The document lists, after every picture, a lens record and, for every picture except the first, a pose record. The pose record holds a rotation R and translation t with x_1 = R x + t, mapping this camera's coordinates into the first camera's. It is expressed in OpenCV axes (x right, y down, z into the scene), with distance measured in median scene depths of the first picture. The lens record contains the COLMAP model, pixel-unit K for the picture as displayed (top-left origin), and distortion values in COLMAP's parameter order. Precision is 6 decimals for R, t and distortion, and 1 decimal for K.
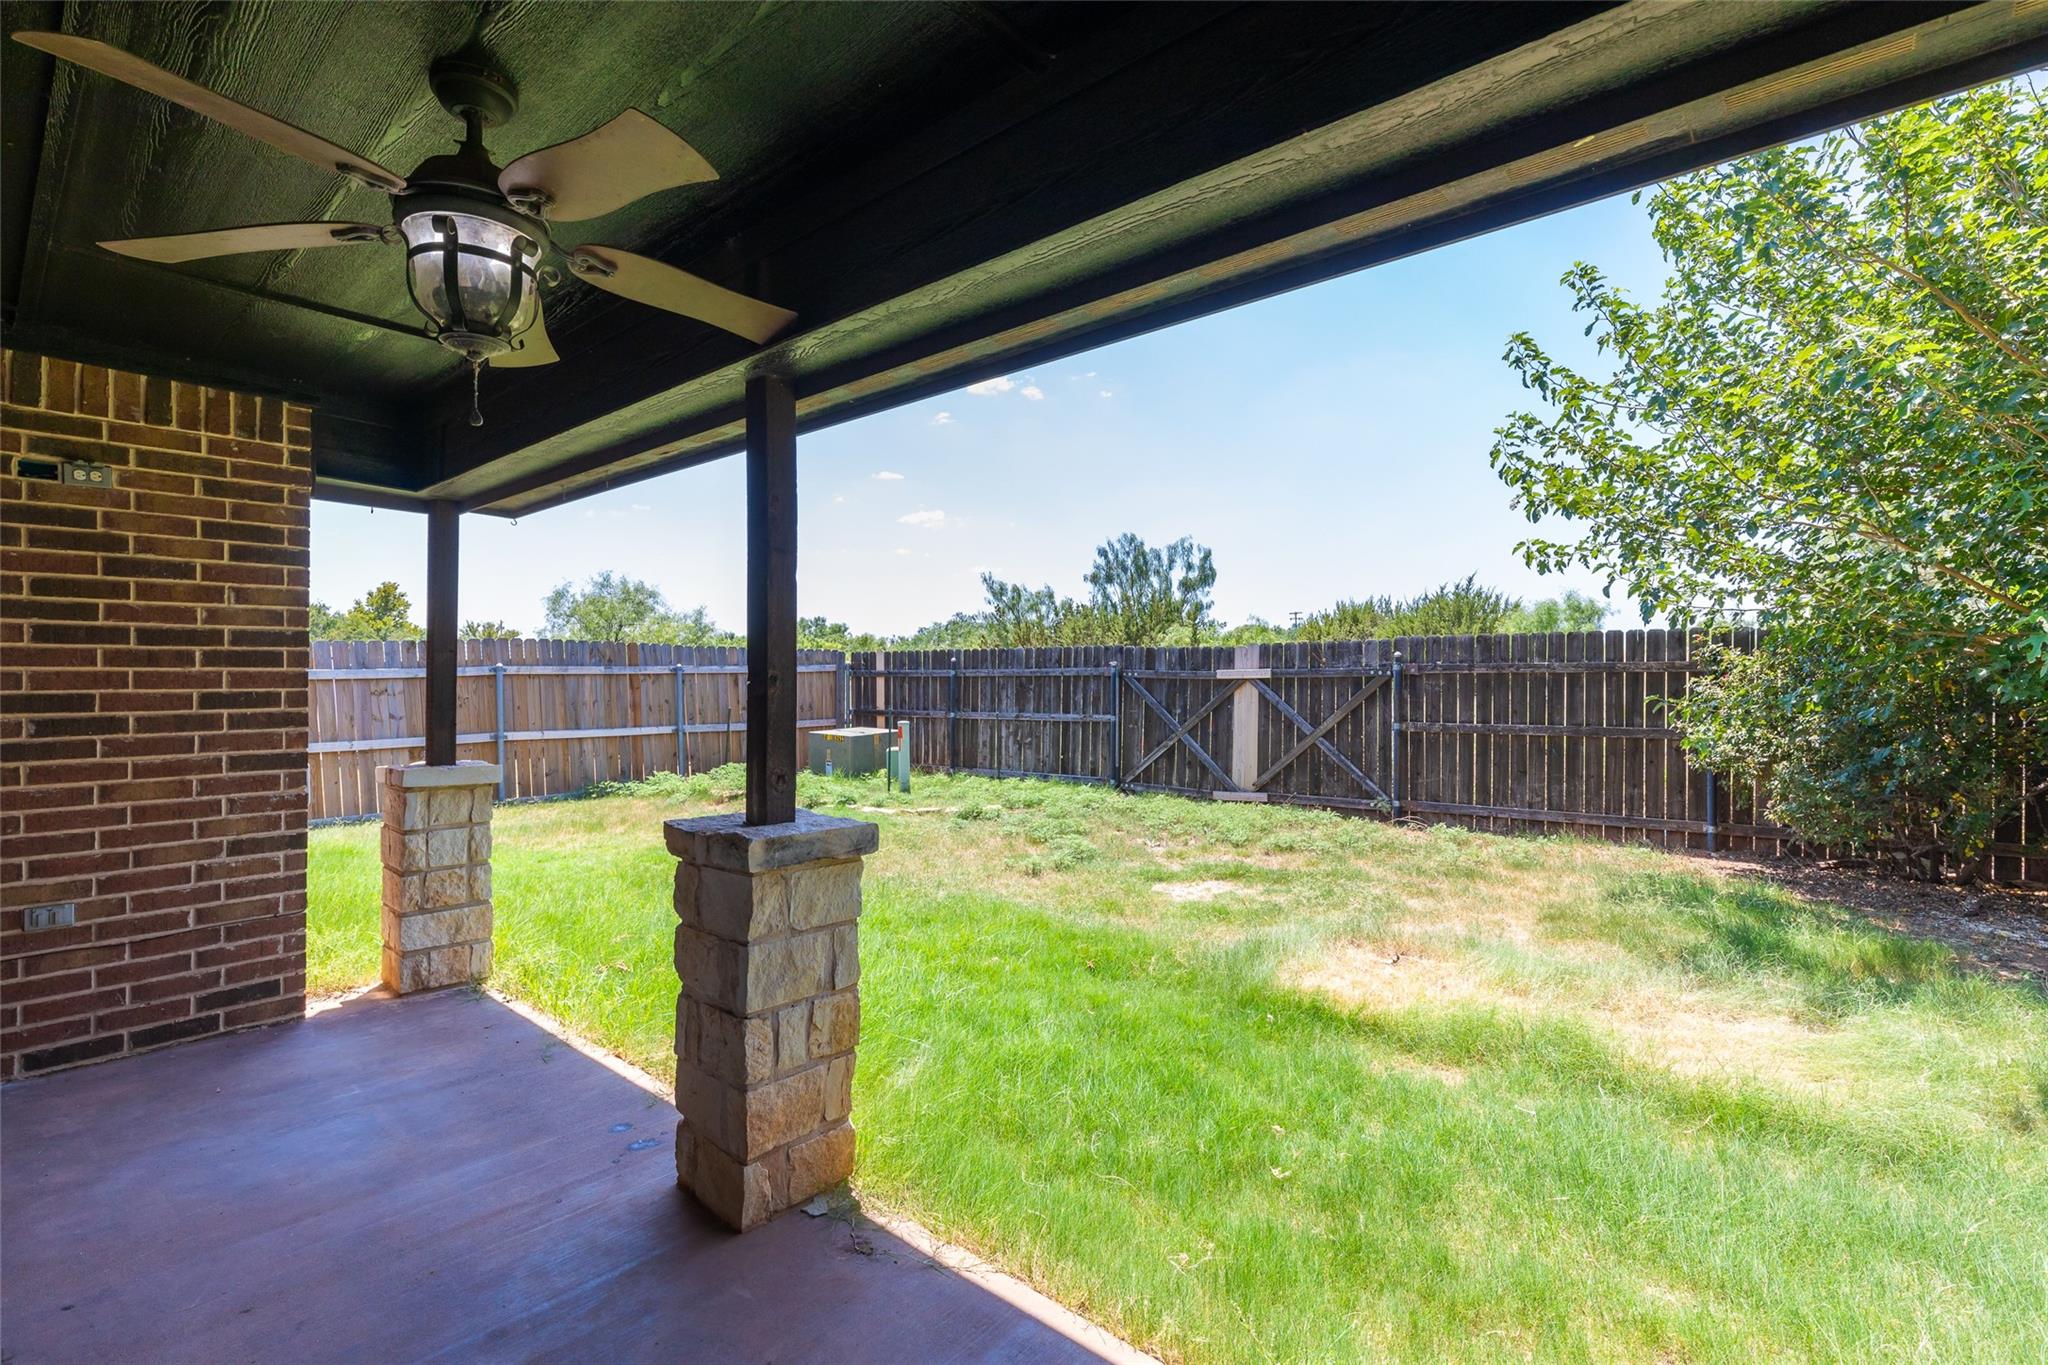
lens RADIAL K [[912.7, 0, 1016.6], [0, 912.7, 683.1], [0, 0, 1]] dist [-0.000145, -0.000108]
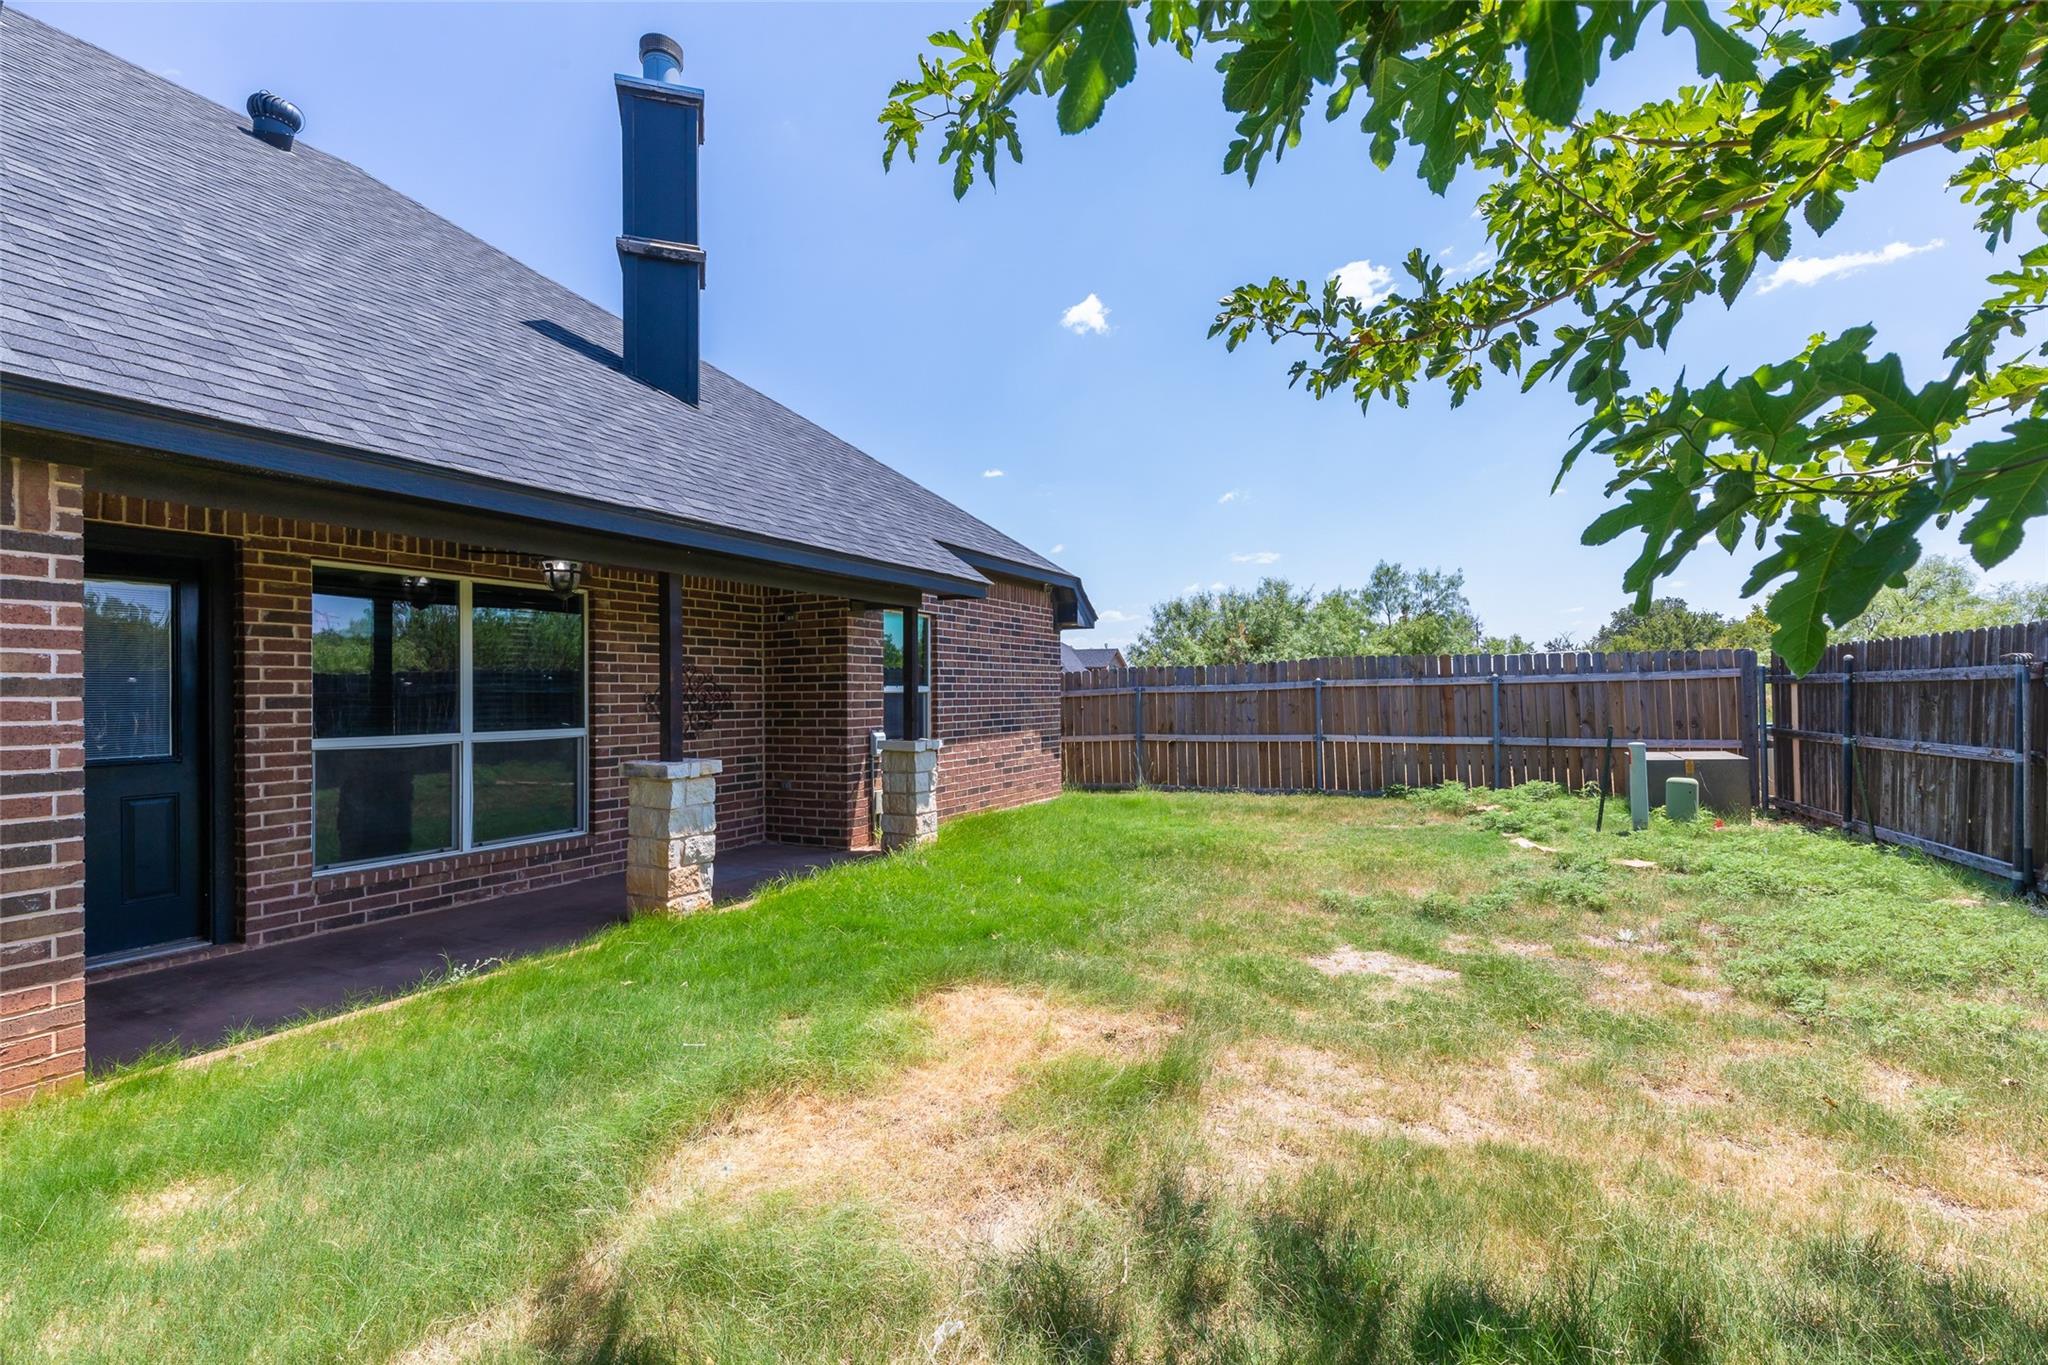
lens RADIAL K [[912.7, 0, 1017.0], [0, 912.7, 690.4], [0, 0, 1]] dist [-0.000145, -0.000108]
pose [[0.251902, -0.003259, -0.967747, 0.470667], [0.003939, 0.999989, -0.002342, -0.003358], [0.967745, -0.003222, 0.251912, 0.274632]]
